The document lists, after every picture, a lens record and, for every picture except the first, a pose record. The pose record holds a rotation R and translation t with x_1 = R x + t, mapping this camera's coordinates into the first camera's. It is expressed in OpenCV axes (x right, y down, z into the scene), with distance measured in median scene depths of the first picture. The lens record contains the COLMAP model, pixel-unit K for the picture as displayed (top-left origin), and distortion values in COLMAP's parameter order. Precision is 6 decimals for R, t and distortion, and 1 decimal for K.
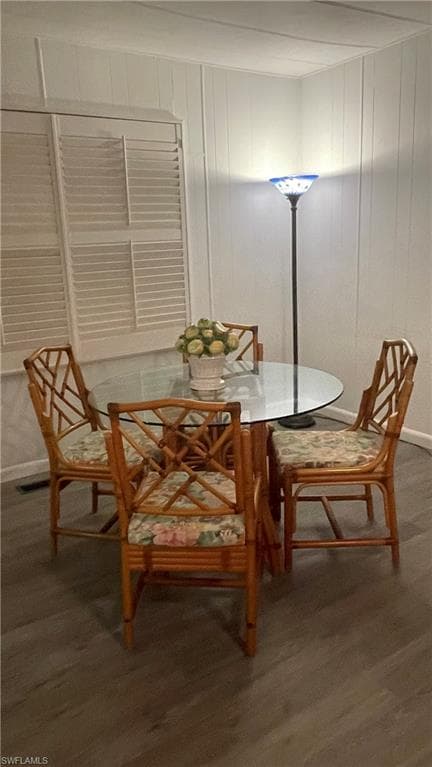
lens RADIAL K [[575.7, 0, 215.6], [0, 575.7, 383.5], [0, 0, 1]] dist [0.007846, 0.001711]
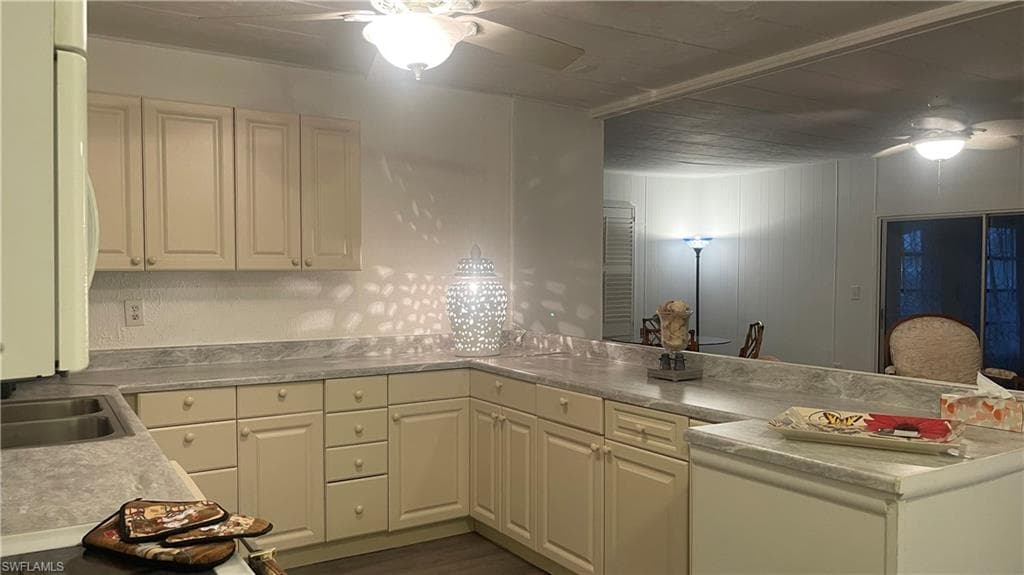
lens RADIAL K [[794.9, 0, 512.8], [0, 794.9, 289.8], [0, 0, 1]] dist [0.047297, -0.004717]
pose [[0.998370, 0.040955, -0.039743, -0.456694], [-0.048603, 0.975177, -0.216025, 0.474004], [0.029909, 0.217604, 0.975579, -1.874211]]
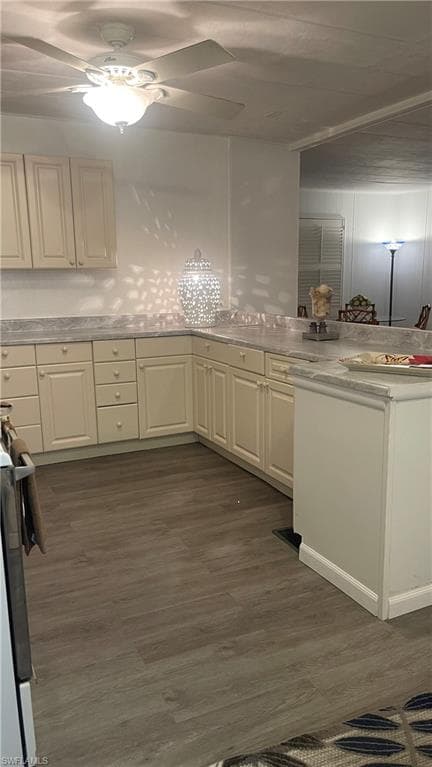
lens RADIAL K [[598.5, 0, 218.1], [0, 598.5, 397.9], [0, 0, 1]] dist [0.027894, -0.001570]
pose [[0.988545, 0.056414, -0.139985, -0.259868], [-0.061152, 0.997684, -0.029770, 0.522893], [0.137982, 0.037990, 0.989706, -2.029588]]
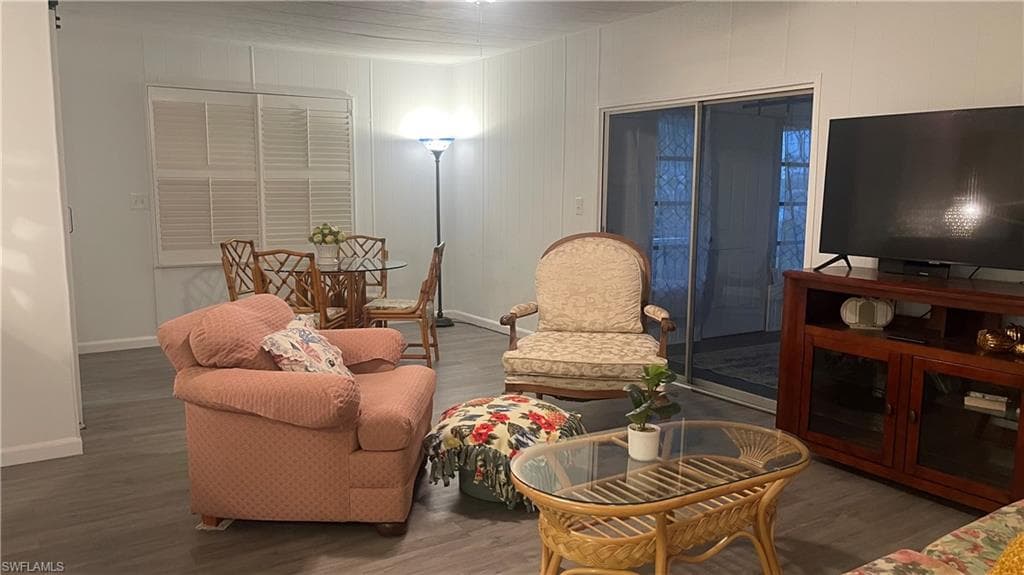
lens RADIAL K [[794.9, 0, 512.8], [0, 794.9, 289.8], [0, 0, 1]] dist [0.047297, -0.004717]
pose [[0.998815, 0.046352, -0.014838, 0.541887], [-0.047723, 0.992593, -0.111719, 0.302318], [0.009550, 0.112295, 0.993629, -1.256974]]
